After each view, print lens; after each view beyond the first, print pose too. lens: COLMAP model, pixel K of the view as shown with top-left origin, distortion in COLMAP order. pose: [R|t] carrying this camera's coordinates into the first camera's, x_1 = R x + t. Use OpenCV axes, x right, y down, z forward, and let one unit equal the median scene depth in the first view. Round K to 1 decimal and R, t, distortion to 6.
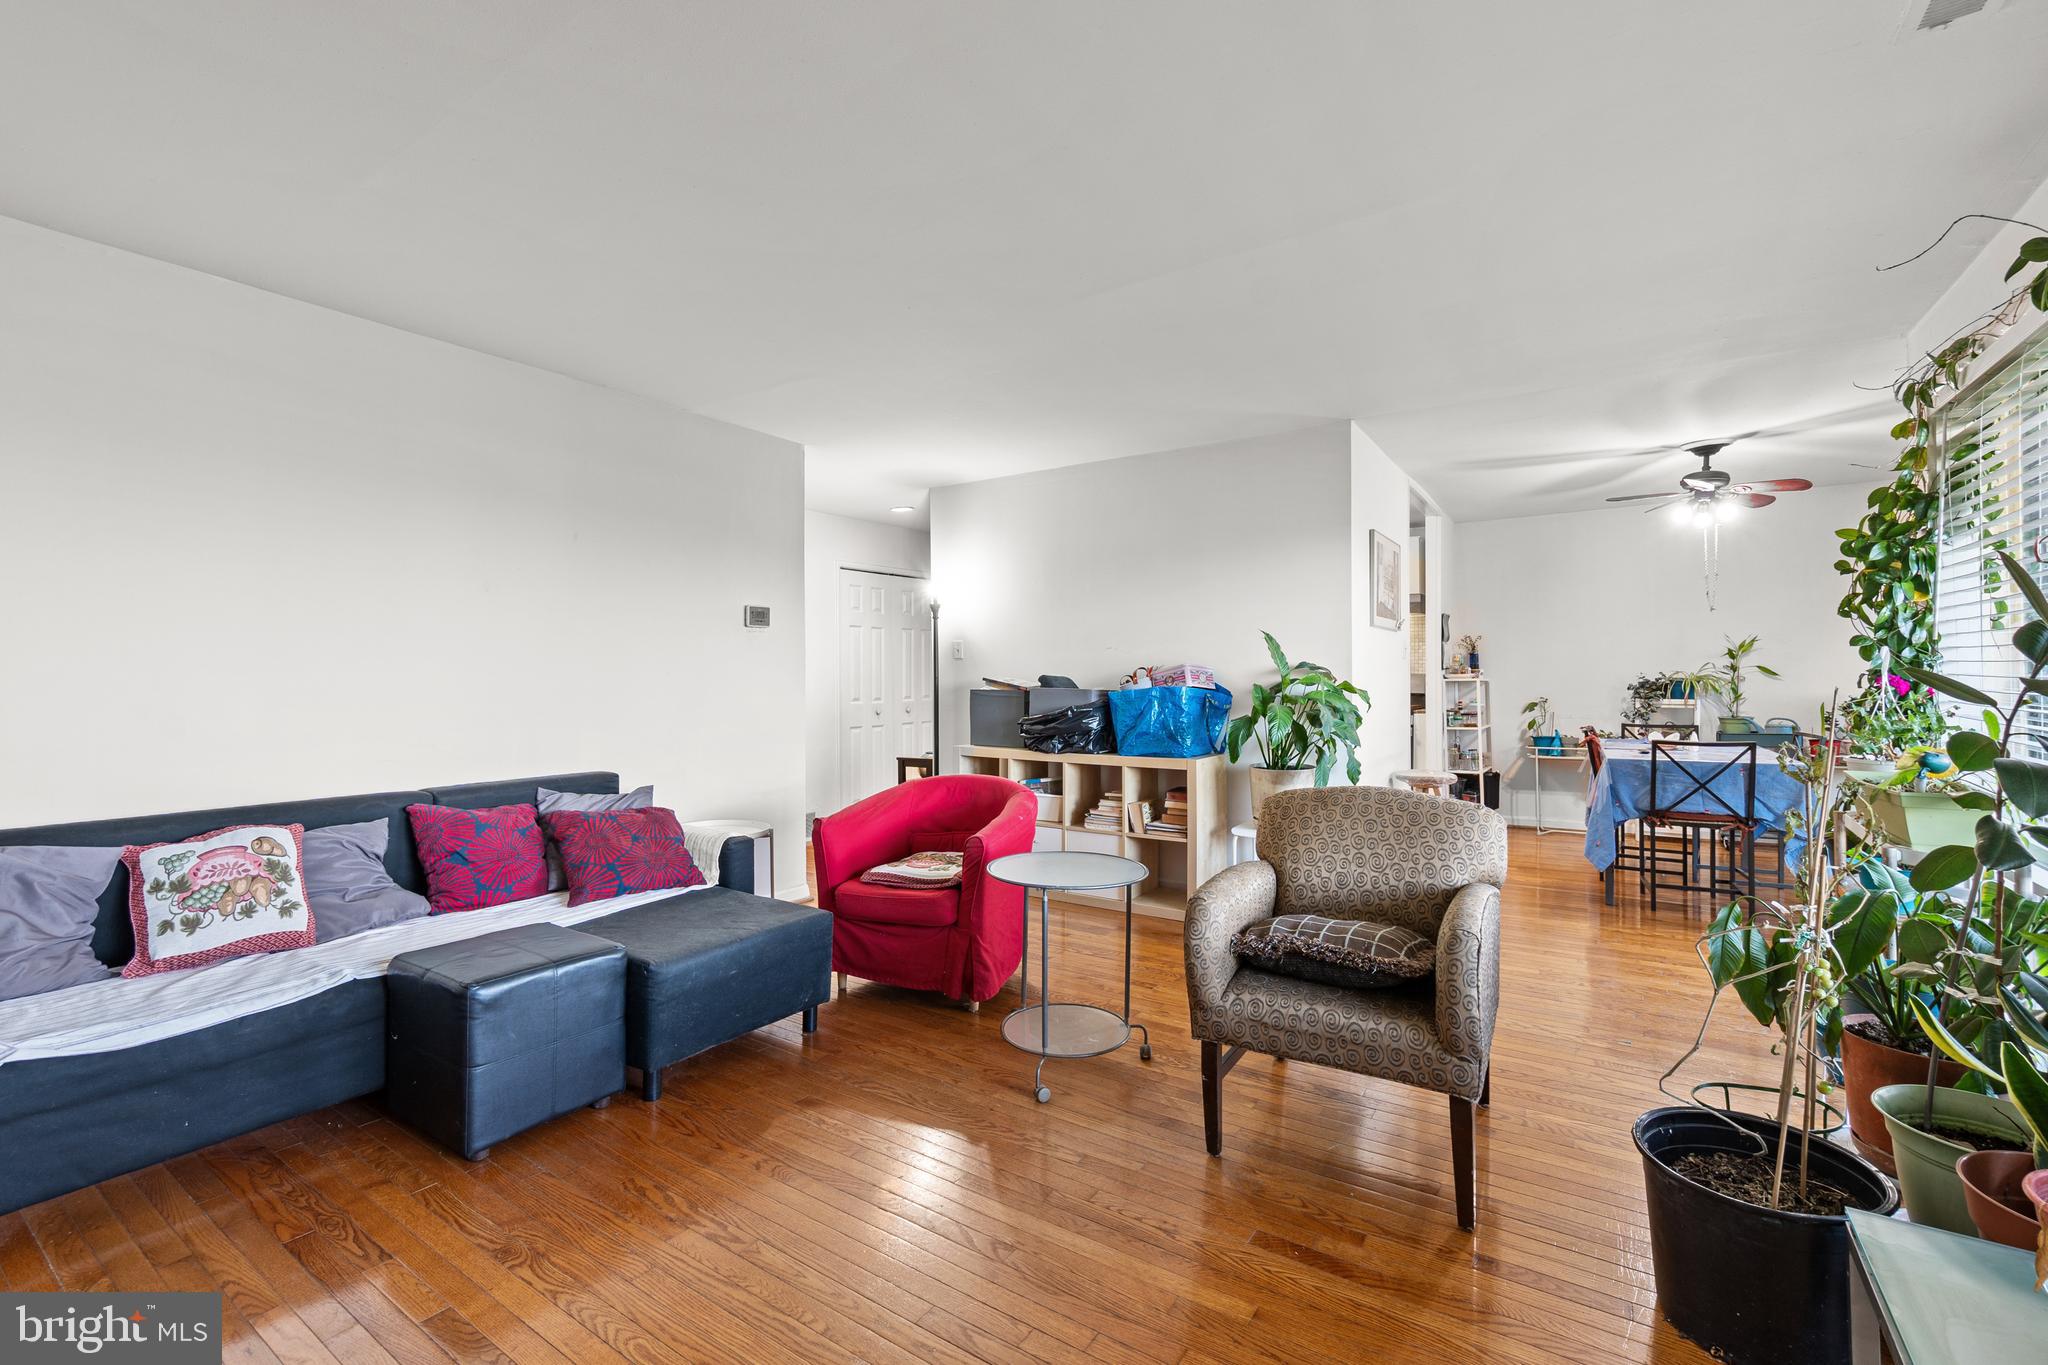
lens RADIAL K [[886.6, 0, 1009.3], [0, 886.6, 674.7], [0, 0, 1]] dist [-0.001629, 0.001245]
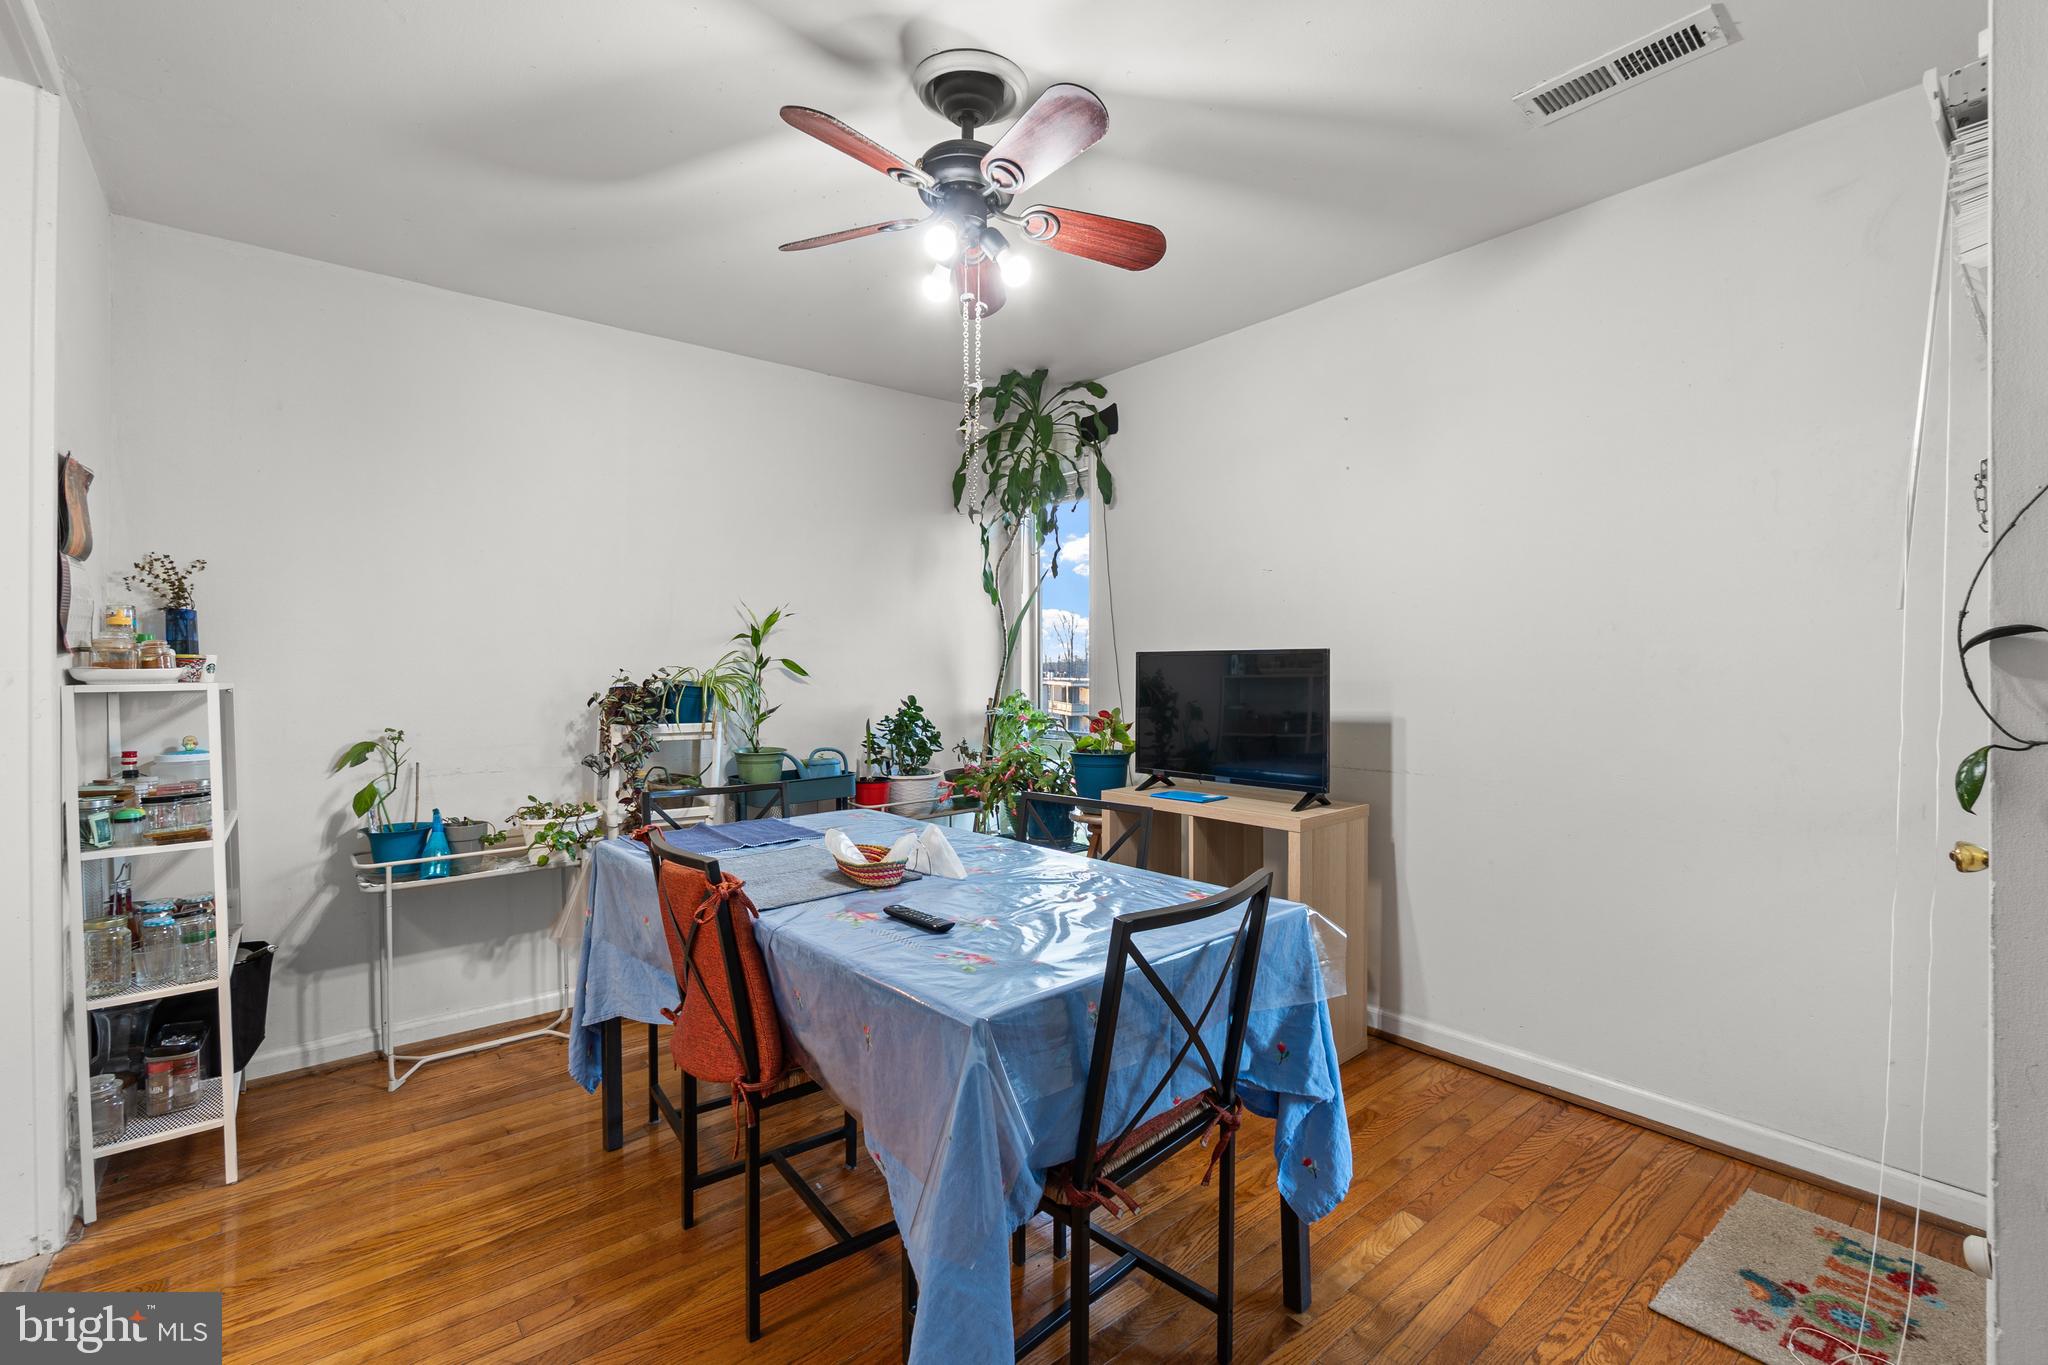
lens RADIAL K [[886.6, 0, 1018.2], [0, 886.6, 675.3], [0, 0, 1]] dist [-0.001629, 0.001245]
pose [[0.279321, 0.000780, 0.960198, 0.333653], [-0.006650, 0.999977, 0.001123, -0.000667], [-0.960175, -0.006699, 0.279320, 0.692668]]
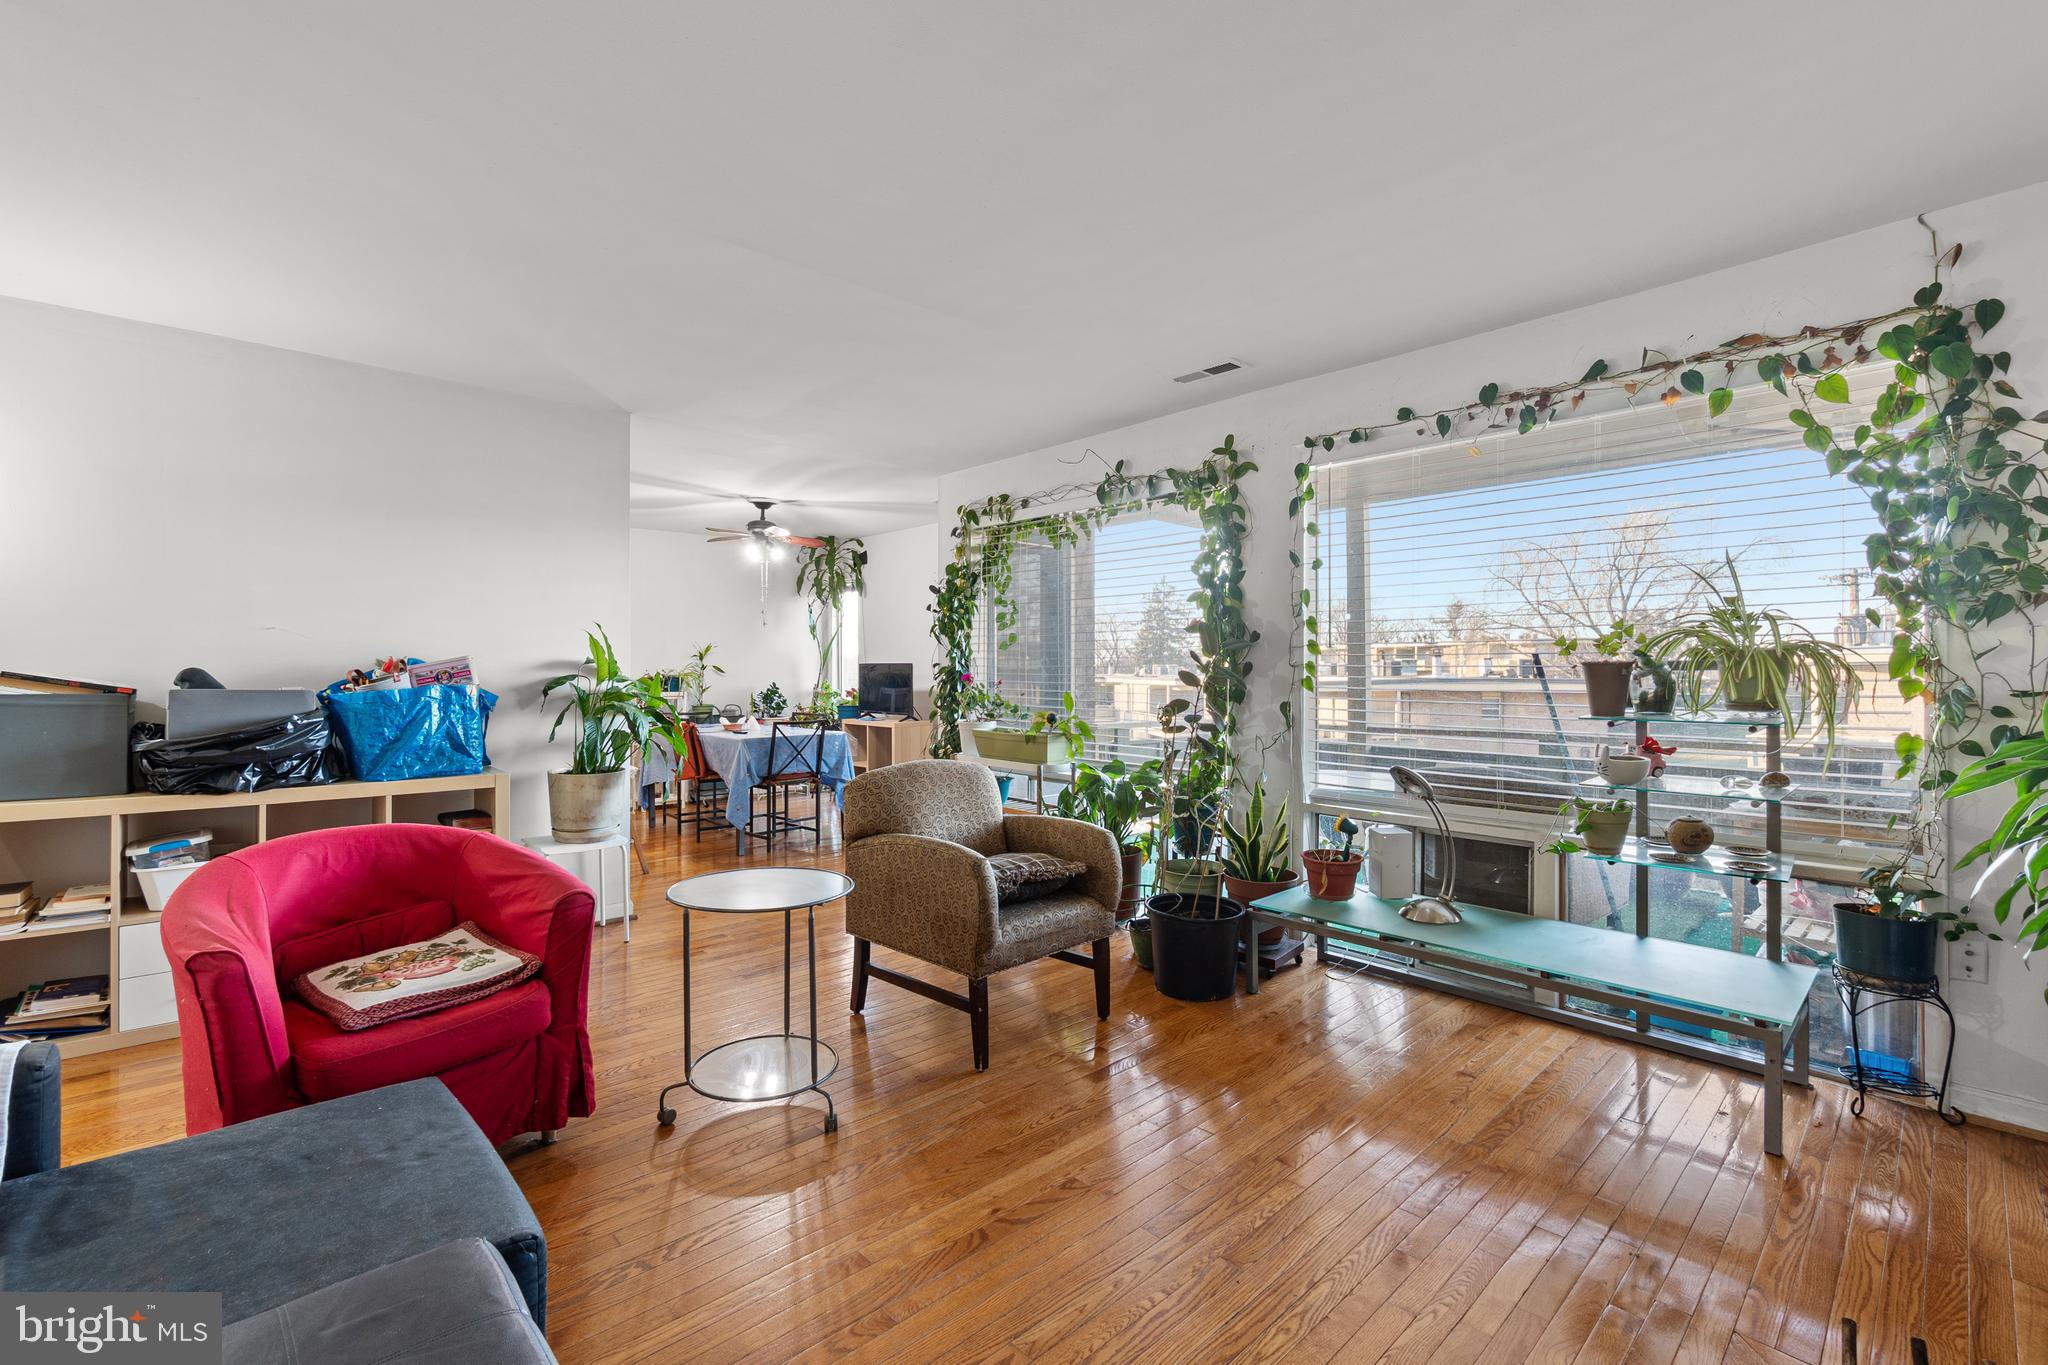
lens RADIAL K [[886.6, 0, 1025.5], [0, 886.6, 673.9], [0, 0, 1]] dist [-0.001629, 0.001245]
pose [[0.224180, 0.002674, 0.974544, -0.343660], [-0.006520, 0.999978, -0.001243, 0.001183], [-0.974526, -0.006076, 0.224192, 0.247441]]
